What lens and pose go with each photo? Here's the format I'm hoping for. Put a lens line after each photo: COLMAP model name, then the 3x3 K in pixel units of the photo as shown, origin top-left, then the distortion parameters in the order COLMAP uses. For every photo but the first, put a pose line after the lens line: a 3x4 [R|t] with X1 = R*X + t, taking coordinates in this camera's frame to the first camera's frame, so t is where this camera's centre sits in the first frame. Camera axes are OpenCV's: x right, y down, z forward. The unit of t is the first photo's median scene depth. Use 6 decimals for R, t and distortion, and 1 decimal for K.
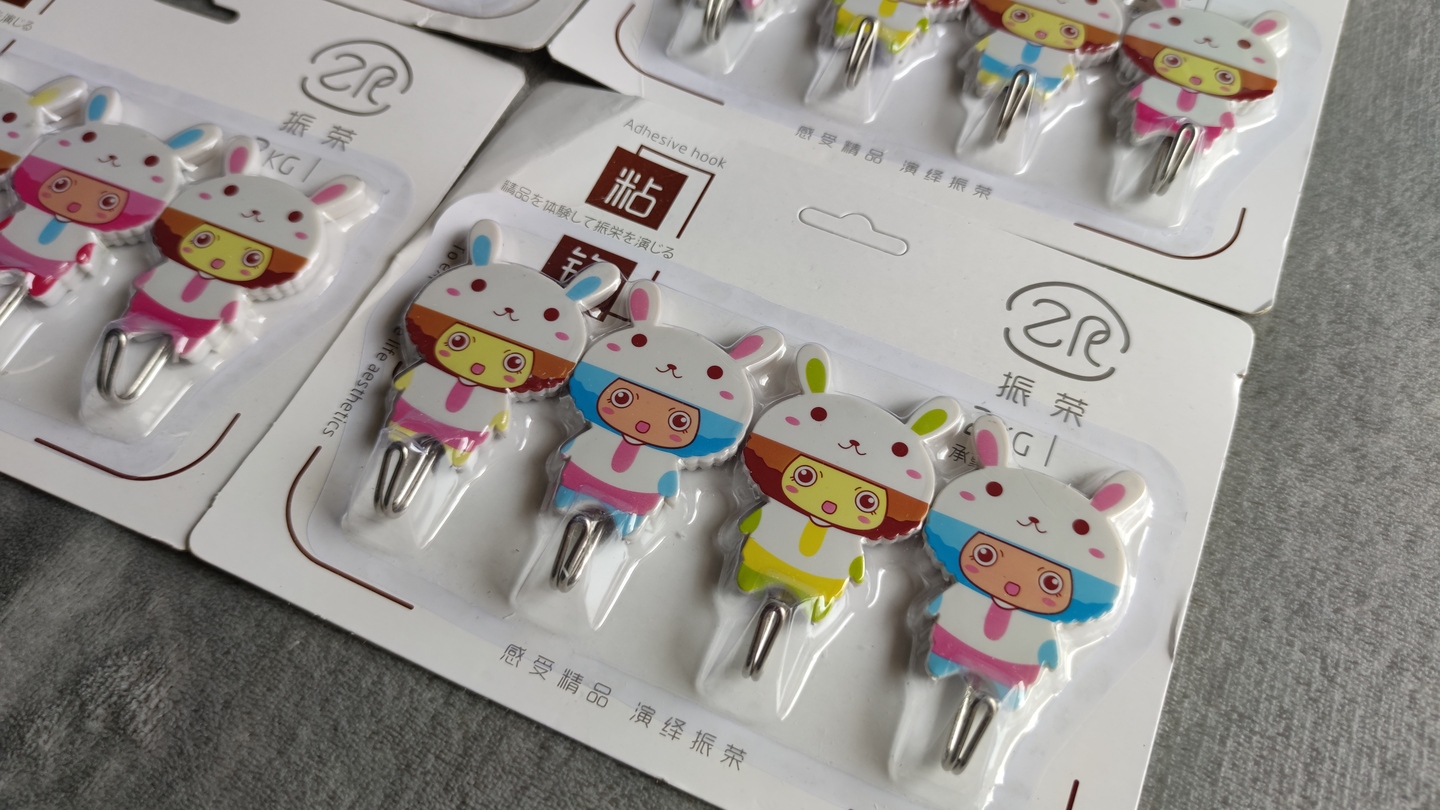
lens RADIAL K [[1117.7, 0, 720.0], [0, 1117.7, 405.0], [0, 0, 1]] dist [-0.008857, -0.002236]
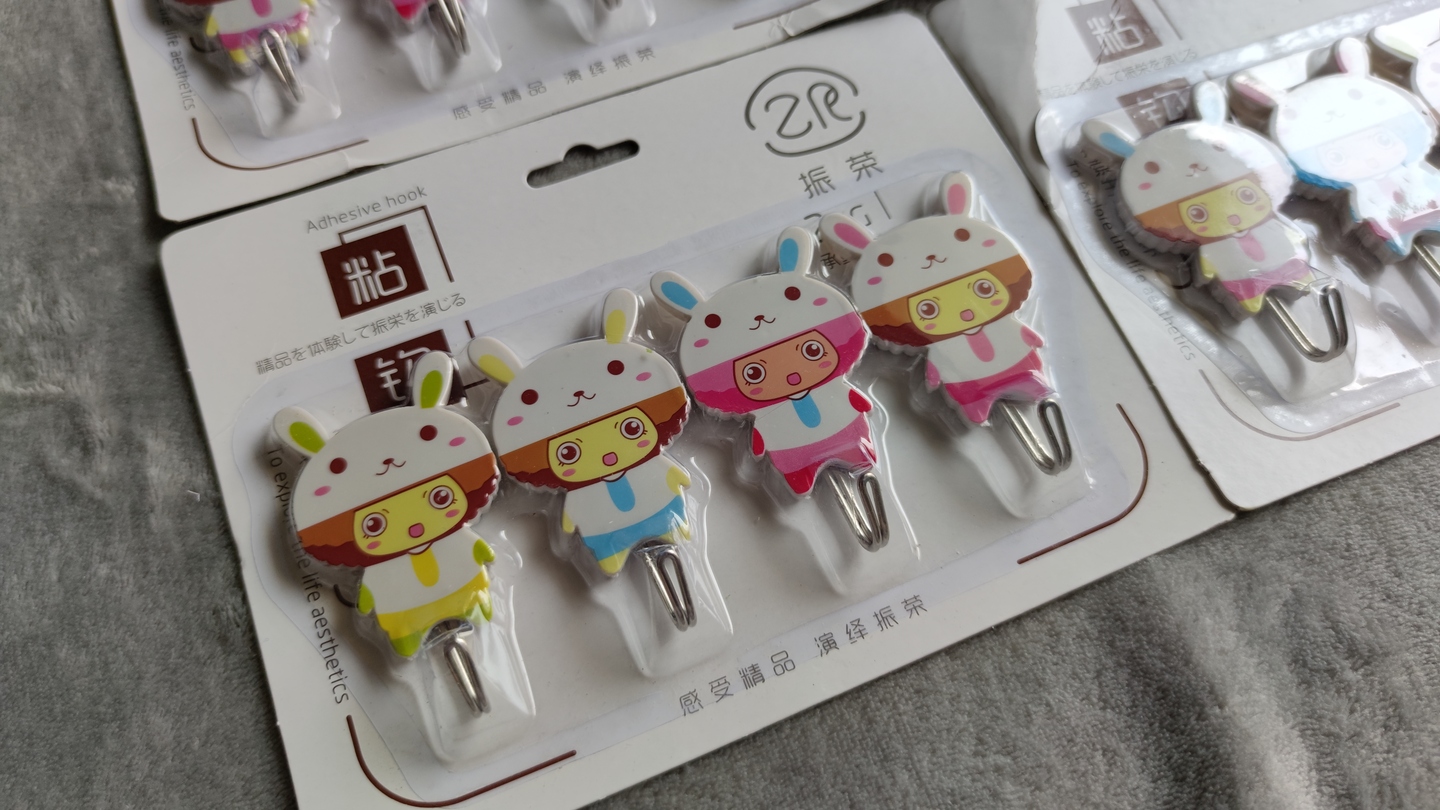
lens RADIAL K [[1117.7, 0, 720.0], [0, 1117.7, 405.0], [0, 0, 1]] dist [-0.008857, -0.002236]
pose [[0.696635, -0.648249, 0.307364, -0.909271], [0.620867, 0.759413, 0.194463, -0.371277], [-0.359477, 0.055362, 0.931510, 0.200762]]
